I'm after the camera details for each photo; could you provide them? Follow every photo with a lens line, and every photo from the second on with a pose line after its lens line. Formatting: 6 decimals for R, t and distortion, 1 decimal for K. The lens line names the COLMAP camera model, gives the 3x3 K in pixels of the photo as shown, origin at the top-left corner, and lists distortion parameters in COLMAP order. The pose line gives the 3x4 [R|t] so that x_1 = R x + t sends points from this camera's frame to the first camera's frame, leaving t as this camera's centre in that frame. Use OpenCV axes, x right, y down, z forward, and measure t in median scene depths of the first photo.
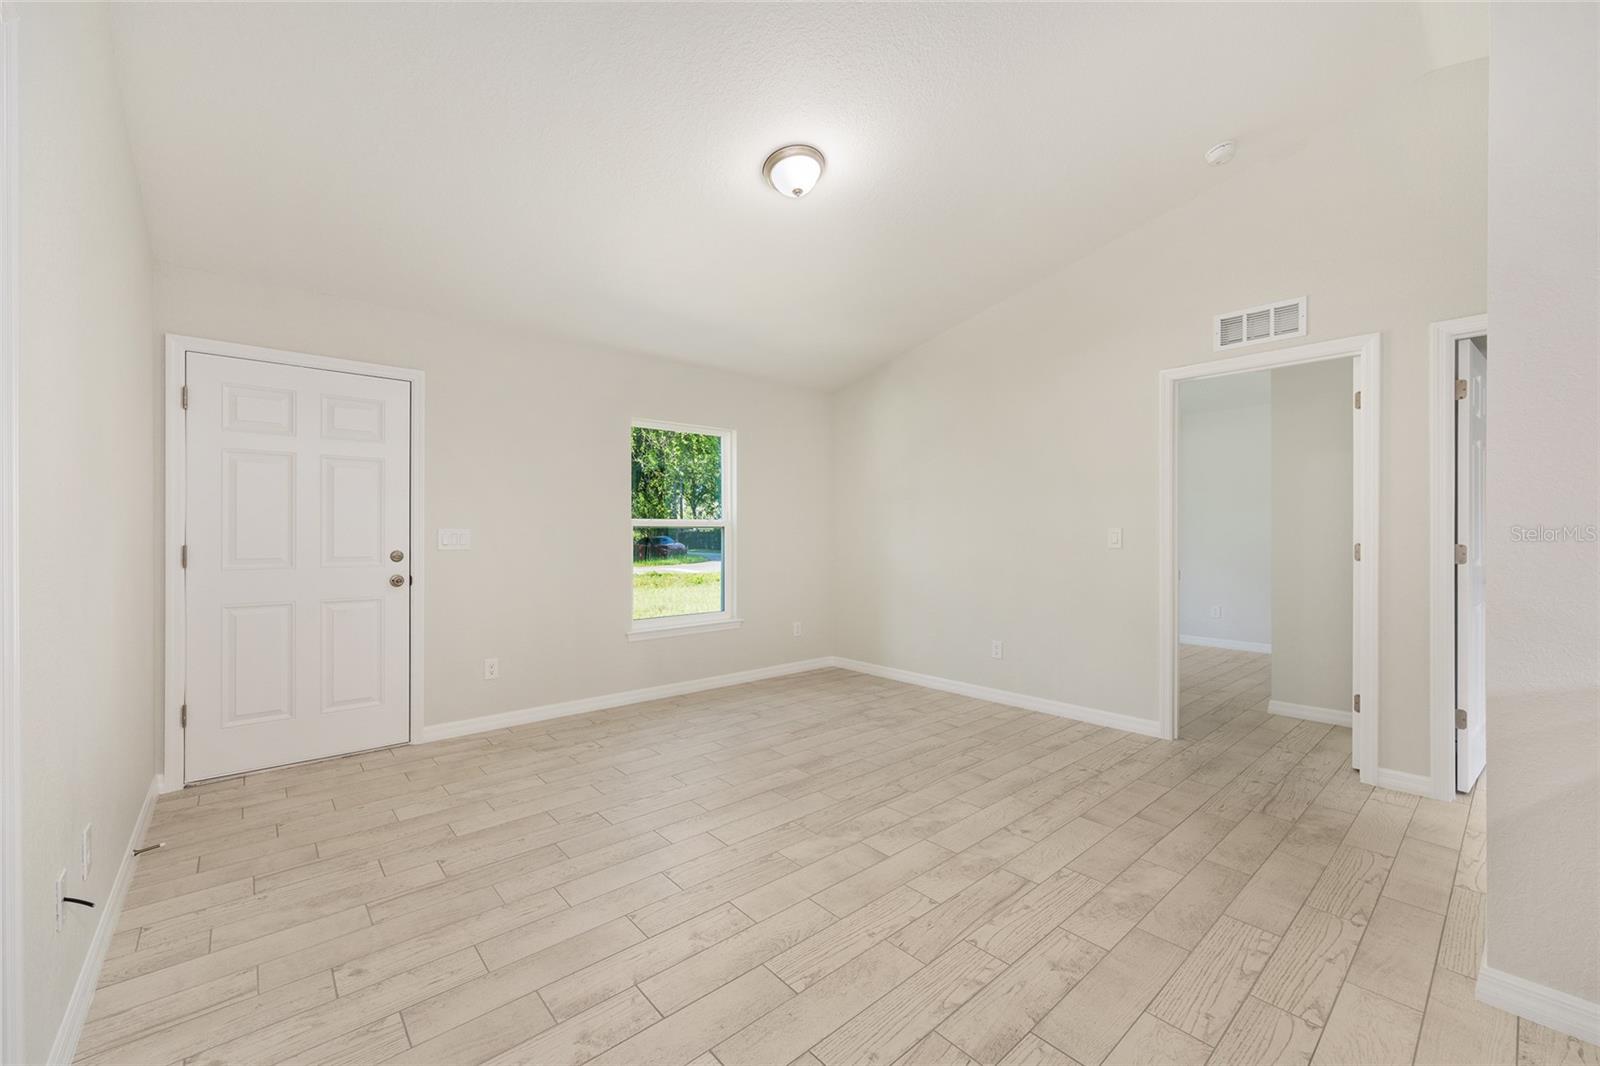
lens RADIAL K [[641.6, 0, 798.9], [0, 641.6, 532.1], [0, 0, 1]] dist [-0.004762, 0.002535]
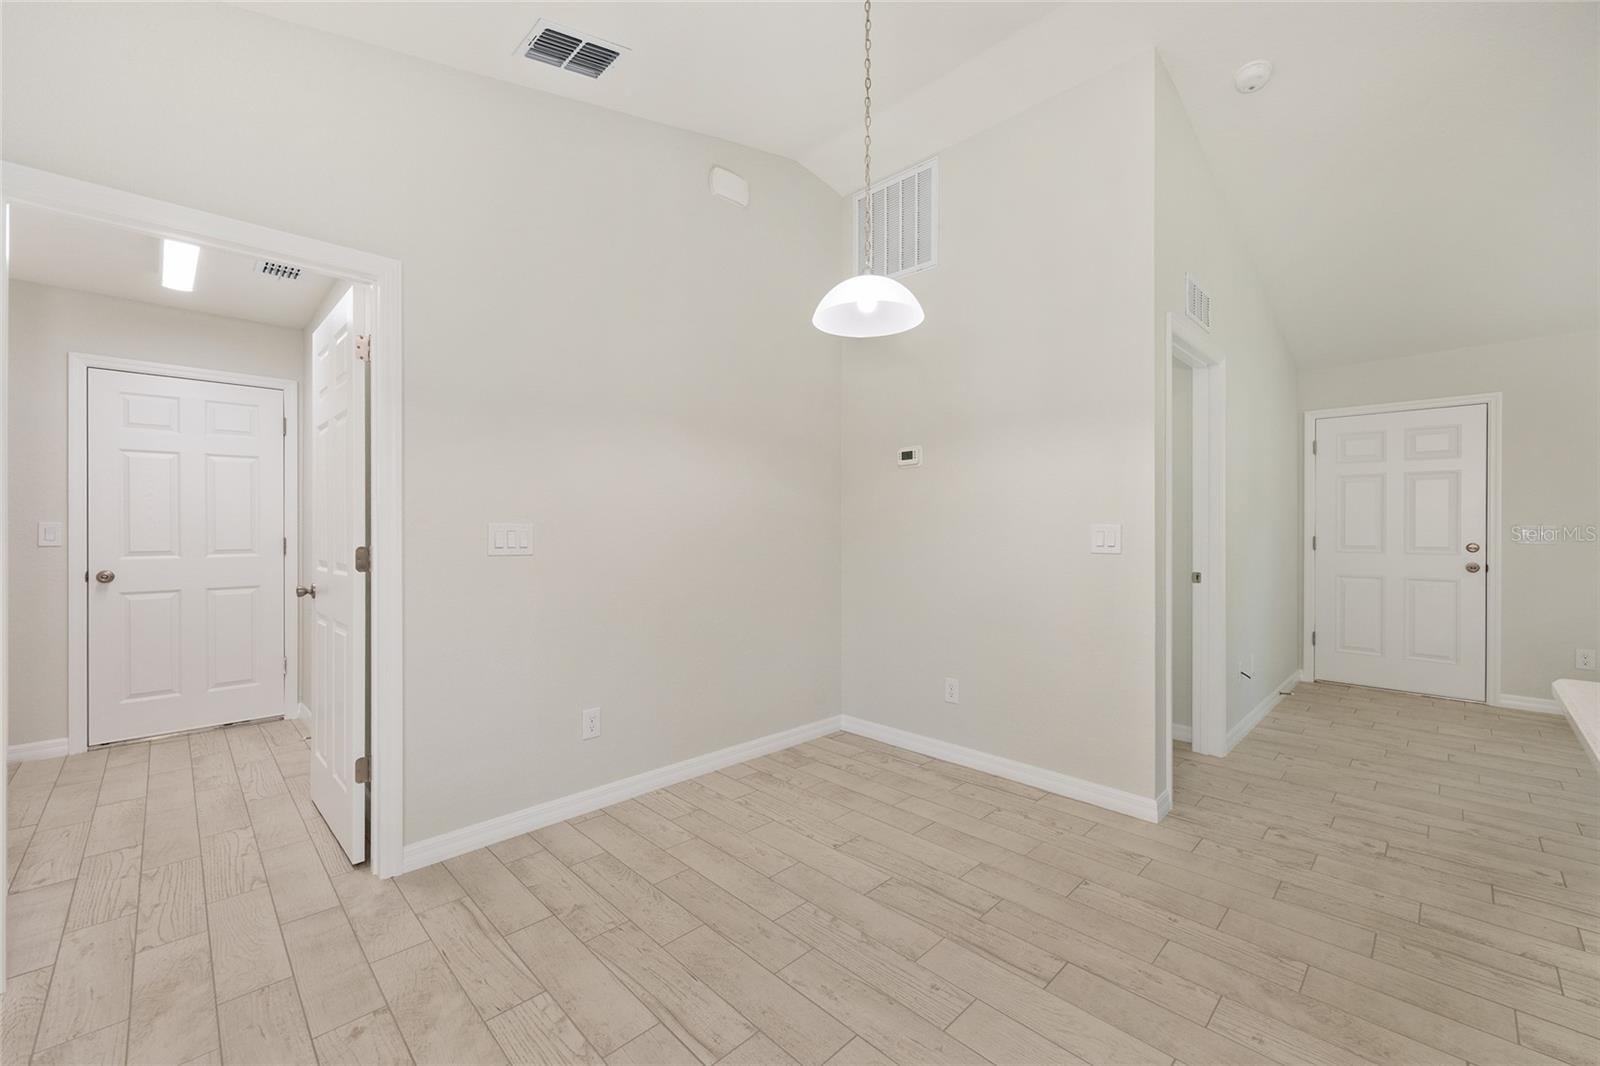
lens RADIAL K [[641.6, 0, 804.0], [0, 641.6, 528.1], [0, 0, 1]] dist [-0.004762, 0.002535]
pose [[0.065672, -0.000196, -0.997841, 0.616147], [0.000449, 1.000000, -0.000167, -0.000885], [0.997841, -0.000437, 0.065672, -0.434826]]
